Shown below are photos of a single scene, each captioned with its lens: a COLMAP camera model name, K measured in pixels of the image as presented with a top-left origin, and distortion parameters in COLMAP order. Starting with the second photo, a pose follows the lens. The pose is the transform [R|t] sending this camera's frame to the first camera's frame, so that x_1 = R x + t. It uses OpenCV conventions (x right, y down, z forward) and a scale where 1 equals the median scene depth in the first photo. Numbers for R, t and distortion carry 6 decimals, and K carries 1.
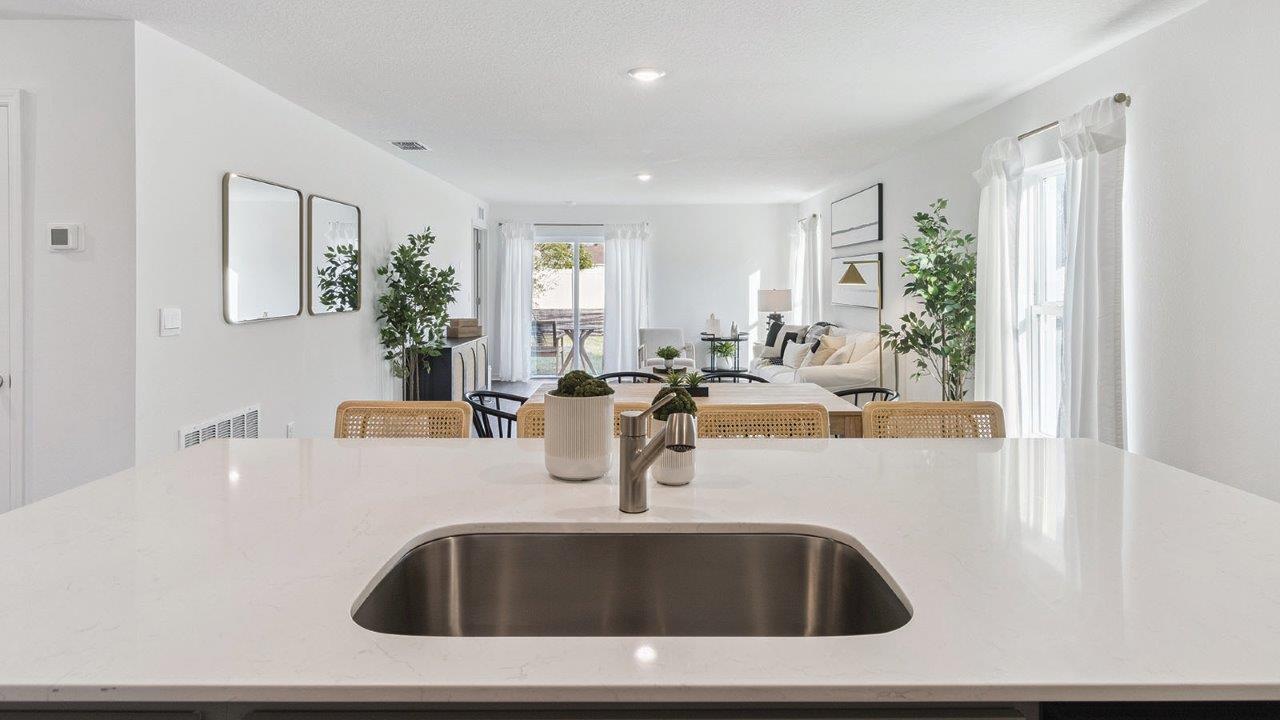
lens RADIAL K [[691.2, 0, 642.9], [0, 691.2, 289.5], [0, 0, 1]] dist [-0.001498, -0.000198]
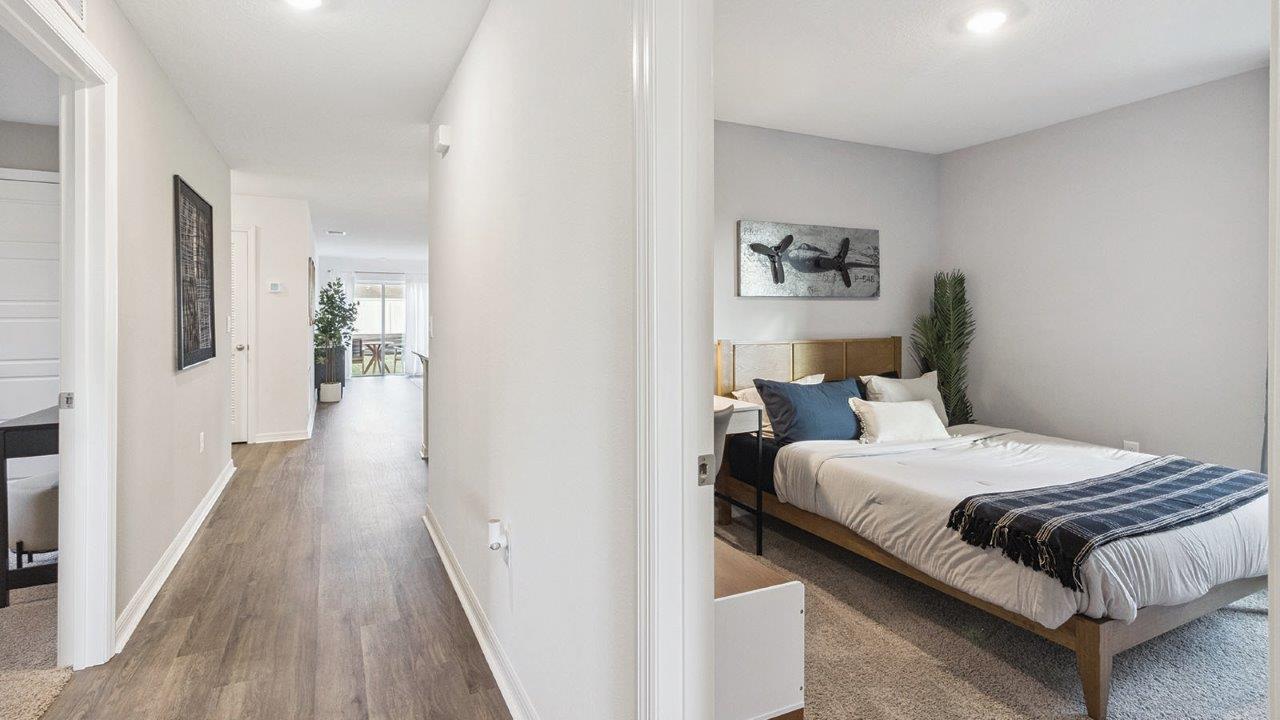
lens RADIAL K [[622.4, 0, 640.2], [0, 622.4, 302.4], [0, 0, 1]] dist [0.002435, 0.000625]
pose [[0.894157, 0.001349, 0.447751, -0.315440], [0.013718, 0.999443, -0.030406, 0.028951], [-0.447542, 0.033330, 0.893641, -0.710650]]
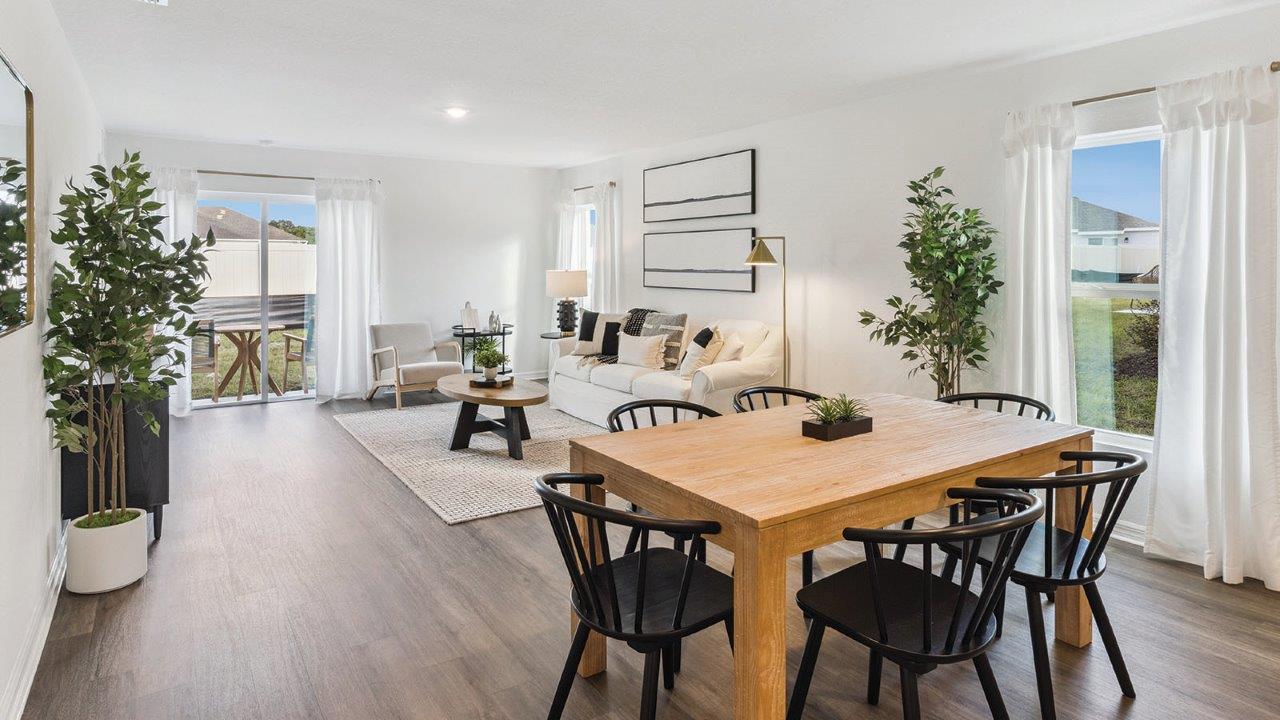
lens RADIAL K [[717.0, 0, 642.4], [0, 717.0, 270.7], [0, 0, 1]] dist [-0.000557, 0.000439]
pose [[0.830634, -0.004822, 0.556798, -0.280433], [0.004282, 0.999988, 0.002271, -0.001758], [-0.556803, 0.000498, 0.830645, 0.322574]]
